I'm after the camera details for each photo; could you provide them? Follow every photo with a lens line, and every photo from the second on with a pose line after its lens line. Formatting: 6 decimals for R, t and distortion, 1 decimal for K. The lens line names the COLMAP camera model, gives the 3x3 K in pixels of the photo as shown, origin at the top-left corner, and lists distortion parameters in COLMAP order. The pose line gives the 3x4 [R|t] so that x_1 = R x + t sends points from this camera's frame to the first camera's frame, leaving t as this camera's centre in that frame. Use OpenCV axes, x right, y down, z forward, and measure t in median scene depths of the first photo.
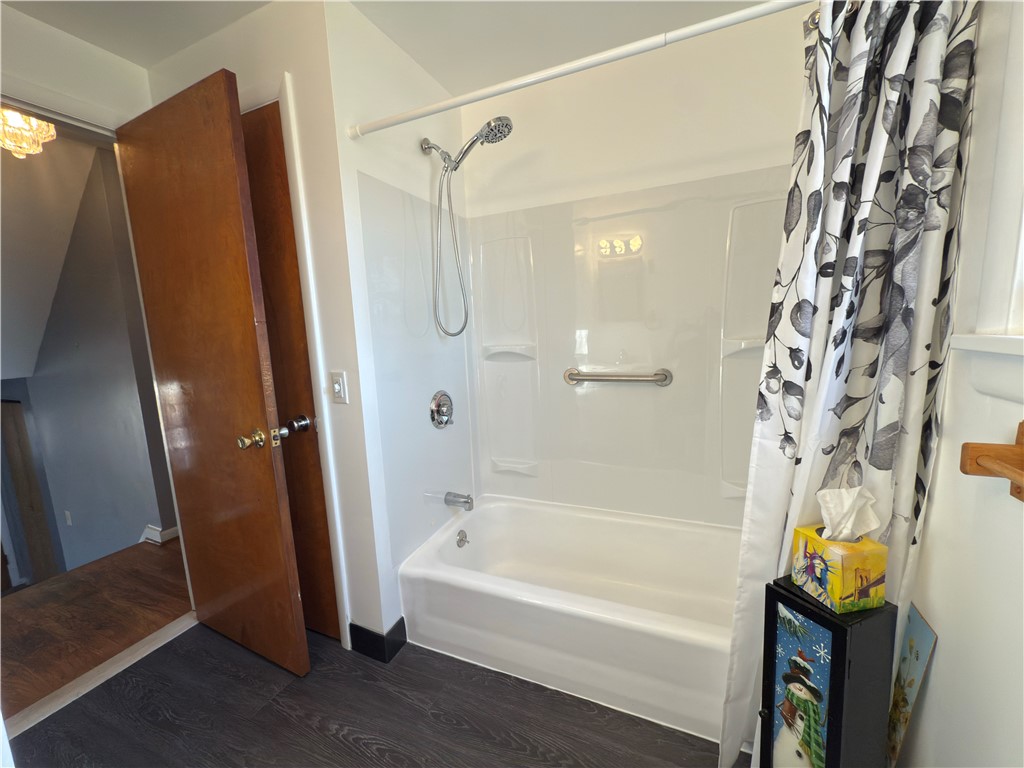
lens RADIAL K [[408.9, 0, 509.4], [0, 408.9, 388.5], [0, 0, 1]] dist [-0.004255, -0.000299]
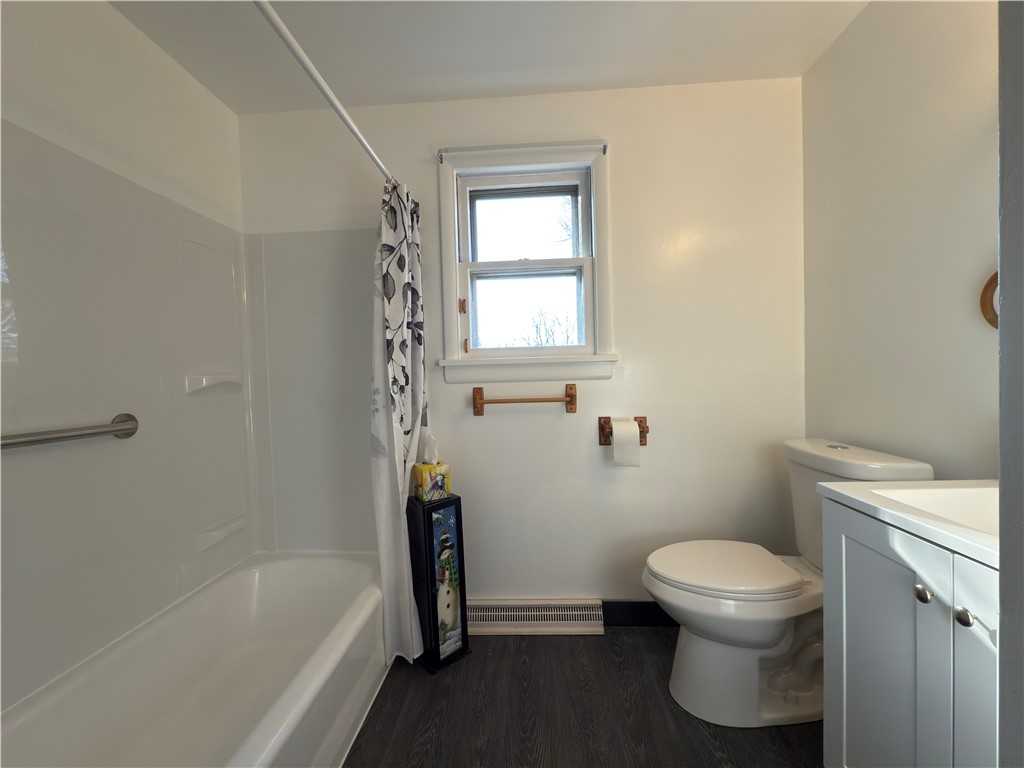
lens RADIAL K [[408.9, 0, 512.1], [0, 408.9, 384.1], [0, 0, 1]] dist [-0.004255, -0.000299]
pose [[-0.334757, 0.043836, 0.941284, -1.048883], [0.183468, 0.982833, 0.019477, 0.024939], [-0.924271, 0.179215, -0.337053, 1.136429]]
